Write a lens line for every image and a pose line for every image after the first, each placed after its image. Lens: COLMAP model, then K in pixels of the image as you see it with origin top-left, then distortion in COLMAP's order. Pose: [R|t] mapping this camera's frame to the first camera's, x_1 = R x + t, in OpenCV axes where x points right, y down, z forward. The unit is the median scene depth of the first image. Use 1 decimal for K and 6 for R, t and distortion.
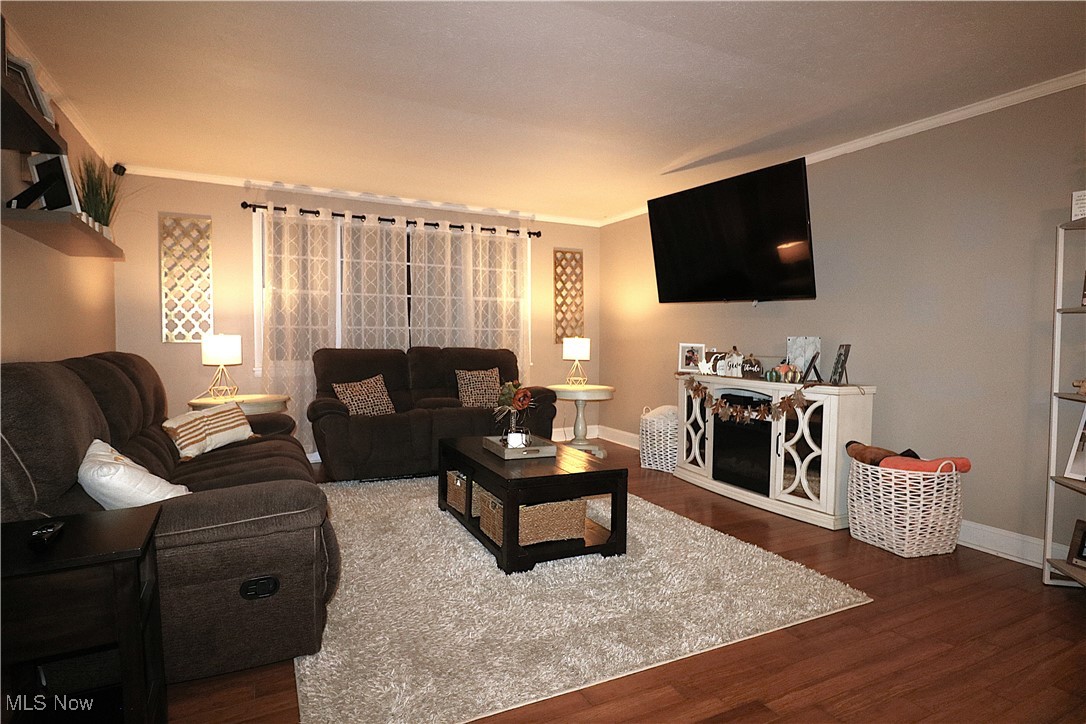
lens RADIAL K [[586.4, 0, 541.7], [0, 586.4, 362.1], [0, 0, 1]] dist [0.002301, -0.004992]
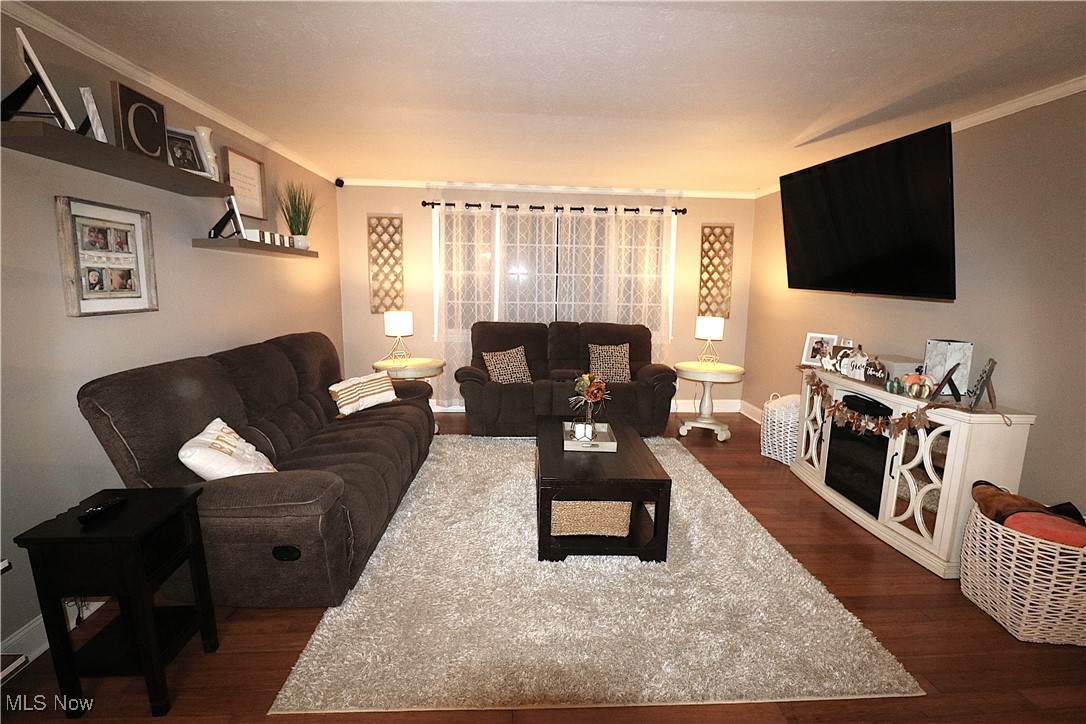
lens RADIAL K [[505.6, 0, 542.6], [0, 505.6, 362.6], [0, 0, 1]] dist [-0.009862, -0.005263]
pose [[0.916226, 0.071257, -0.394273, 0.189469], [-0.027561, 0.992936, 0.115407, -0.074320], [0.399712, -0.094873, 0.911718, 0.114809]]
